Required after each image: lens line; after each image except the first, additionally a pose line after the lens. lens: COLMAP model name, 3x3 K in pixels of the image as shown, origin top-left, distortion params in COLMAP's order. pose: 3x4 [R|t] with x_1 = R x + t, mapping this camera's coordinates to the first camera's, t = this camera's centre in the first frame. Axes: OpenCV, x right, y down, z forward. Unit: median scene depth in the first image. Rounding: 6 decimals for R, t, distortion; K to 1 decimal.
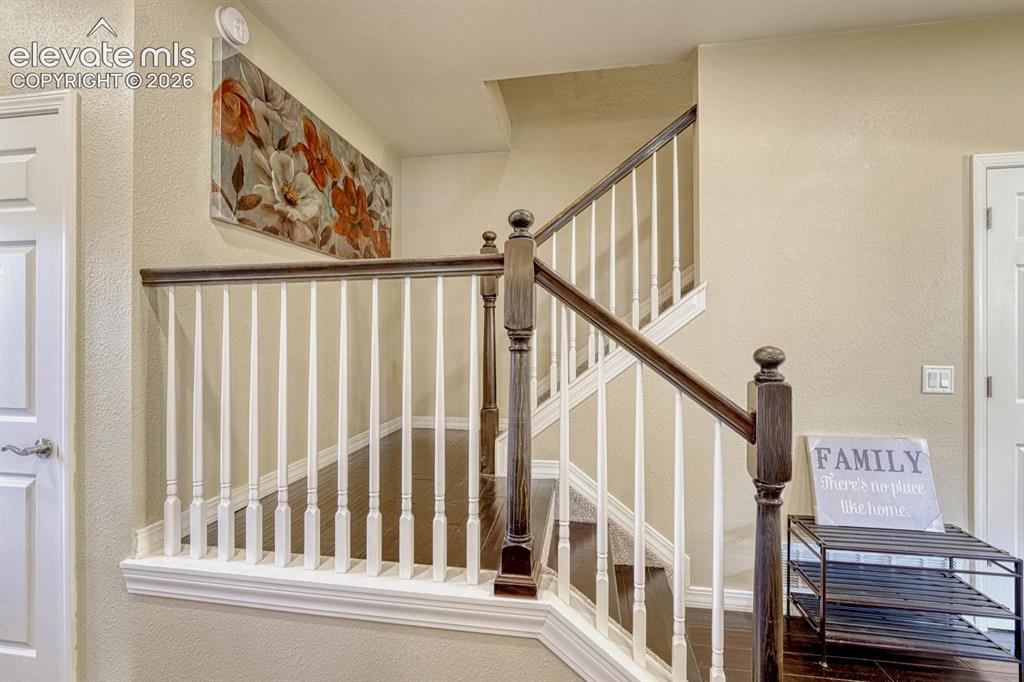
lens RADIAL K [[431.2, 0, 509.2], [0, 431.2, 333.7], [0, 0, 1]] dist [-0.011187, 0.000935]
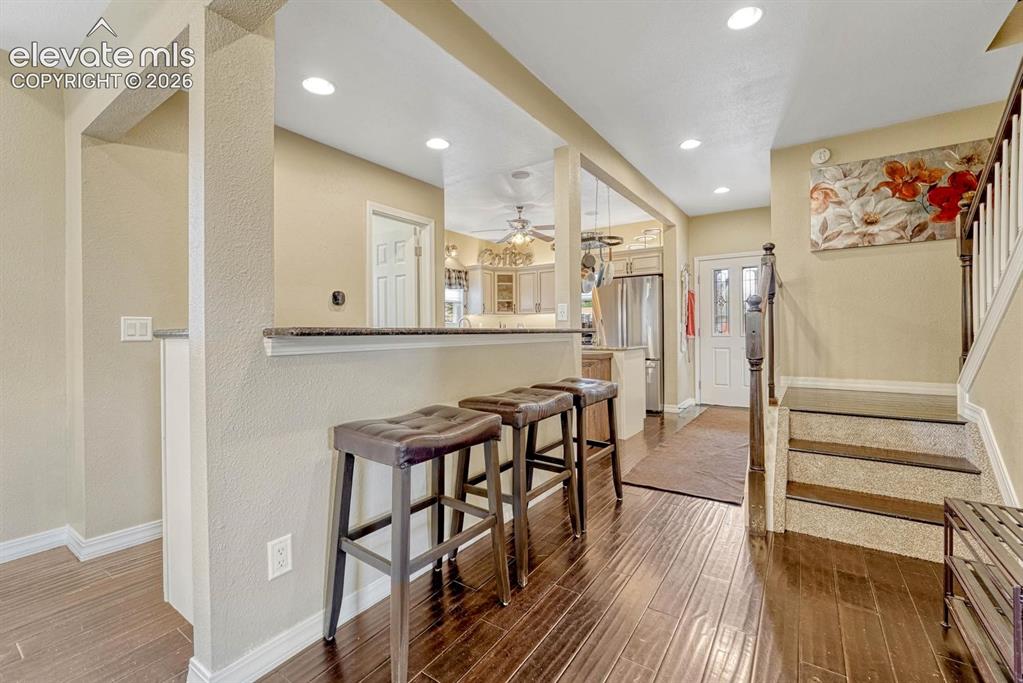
lens RADIAL K [[430.8, 0, 512.6], [0, 430.8, 334.6], [0, 0, 1]] dist [-0.011187, 0.000935]
pose [[-0.421306, 0.008069, -0.906883, 1.489662], [0.017590, 0.999845, 0.000724, 0.098305], [0.906748, -0.015647, -0.421383, 0.389814]]
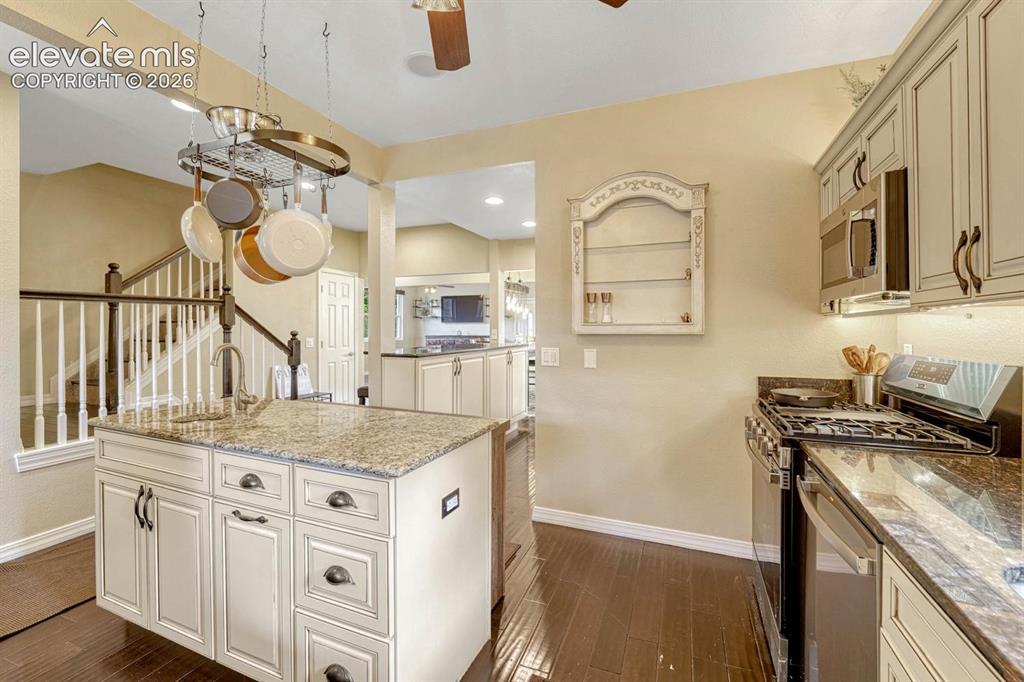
lens RADIAL K [[431.2, 0, 514.6], [0, 431.2, 331.6], [0, 0, 1]] dist [-0.011187, 0.000935]
pose [[0.215445, -0.007674, 0.976486, -2.495263], [-0.007920, 0.999923, 0.009605, -0.012384], [-0.976484, -0.009803, 0.215368, -1.599393]]
